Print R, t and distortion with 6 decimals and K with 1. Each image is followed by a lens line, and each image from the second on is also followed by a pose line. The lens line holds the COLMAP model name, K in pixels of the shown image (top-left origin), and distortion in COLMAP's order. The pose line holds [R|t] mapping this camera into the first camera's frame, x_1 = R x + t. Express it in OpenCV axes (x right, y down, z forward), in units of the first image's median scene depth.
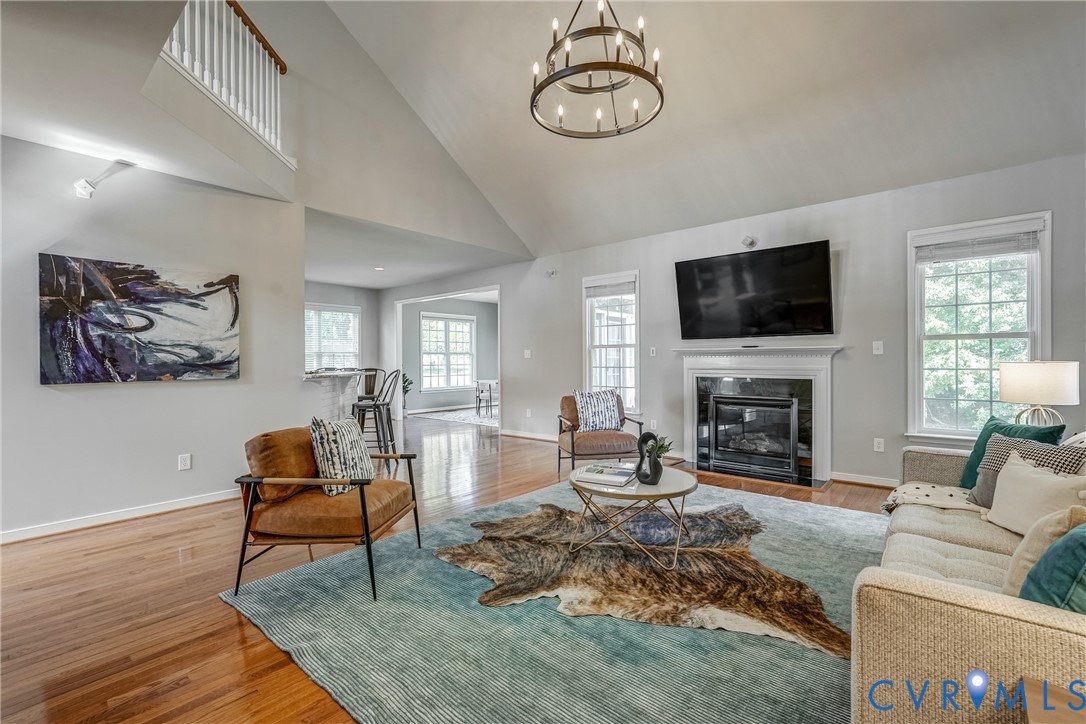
lens RADIAL K [[477.8, 0, 530.9], [0, 477.8, 356.9], [0, 0, 1]] dist [-0.012966, 0.005656]
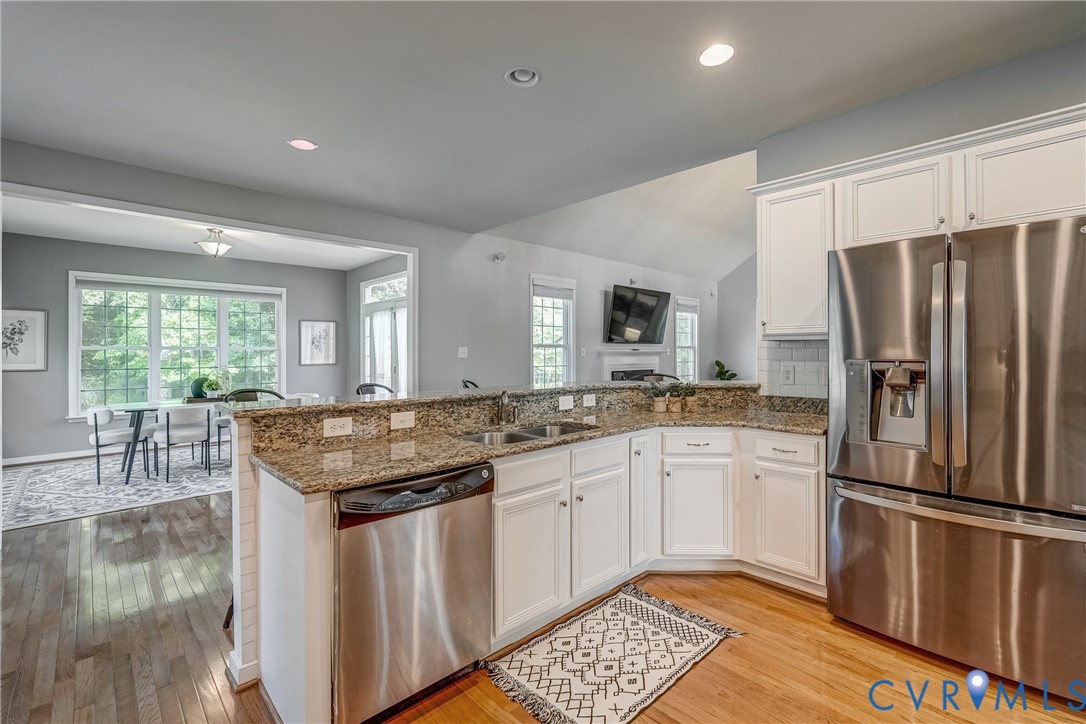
lens RADIAL K [[477.8, 0, 542.9], [0, 477.8, 351.4], [0, 0, 1]] dist [-0.012966, 0.005656]
pose [[0.084388, 0.013351, 0.996344, -1.083526], [0.003392, 0.999901, -0.013686, 0.004349], [-0.996427, 0.004534, 0.084334, 1.156644]]
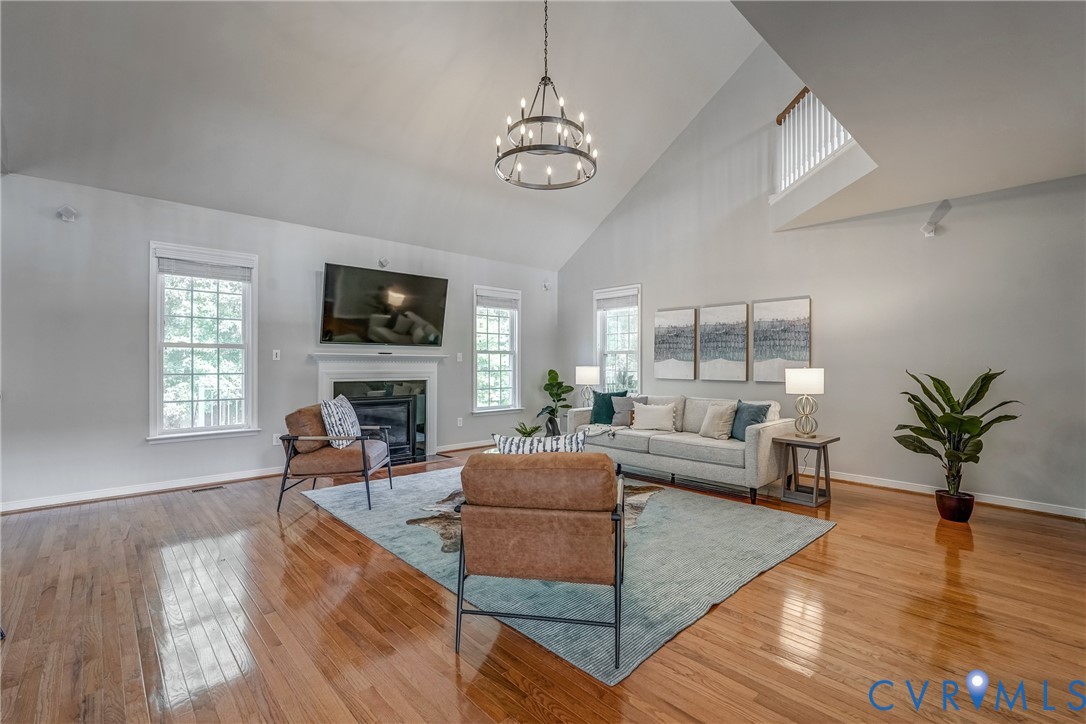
lens RADIAL K [[477.8, 0, 545.2], [0, 477.8, 366.7], [0, 0, 1]] dist [-0.012966, 0.005656]
pose [[0.103191, 0.005537, 0.994646, -0.637722], [-0.003079, 0.999981, -0.005248, 0.015465], [-0.994657, -0.002521, 0.103206, 0.493176]]
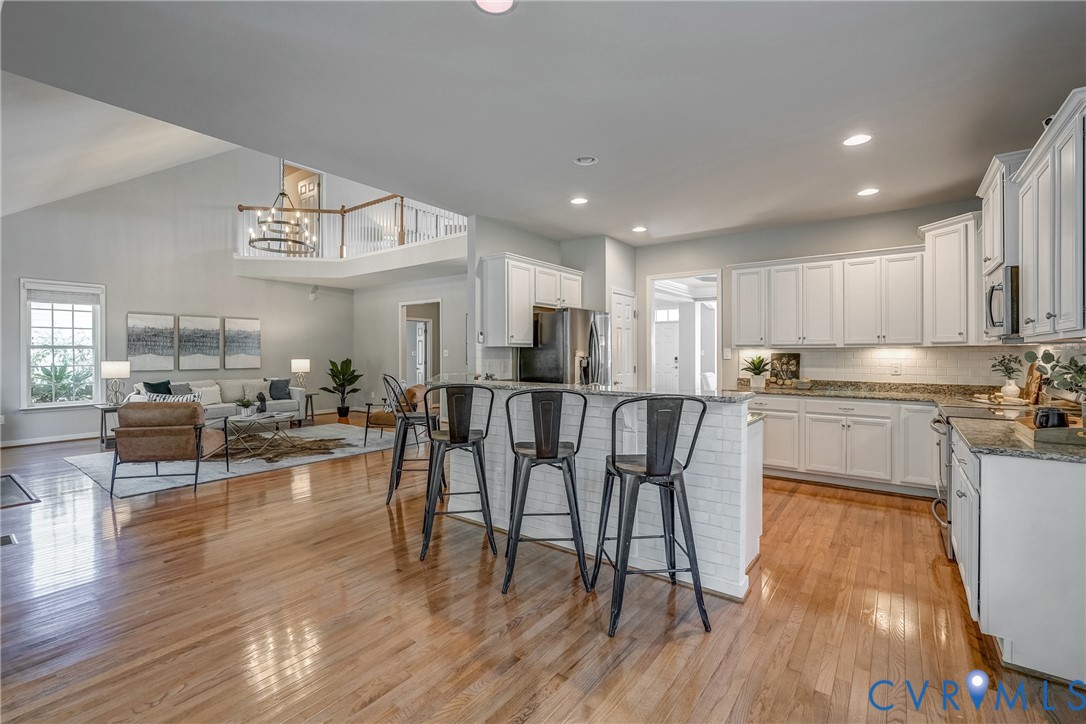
lens RADIAL K [[477.8, 0, 544.3], [0, 477.8, 354.3], [0, 0, 1]] dist [-0.012966, 0.005656]
pose [[-0.996629, 0.013297, -0.080959, -0.492500], [0.012872, 0.999900, 0.005776, -0.004356], [0.081028, 0.004714, -0.996701, 1.895657]]
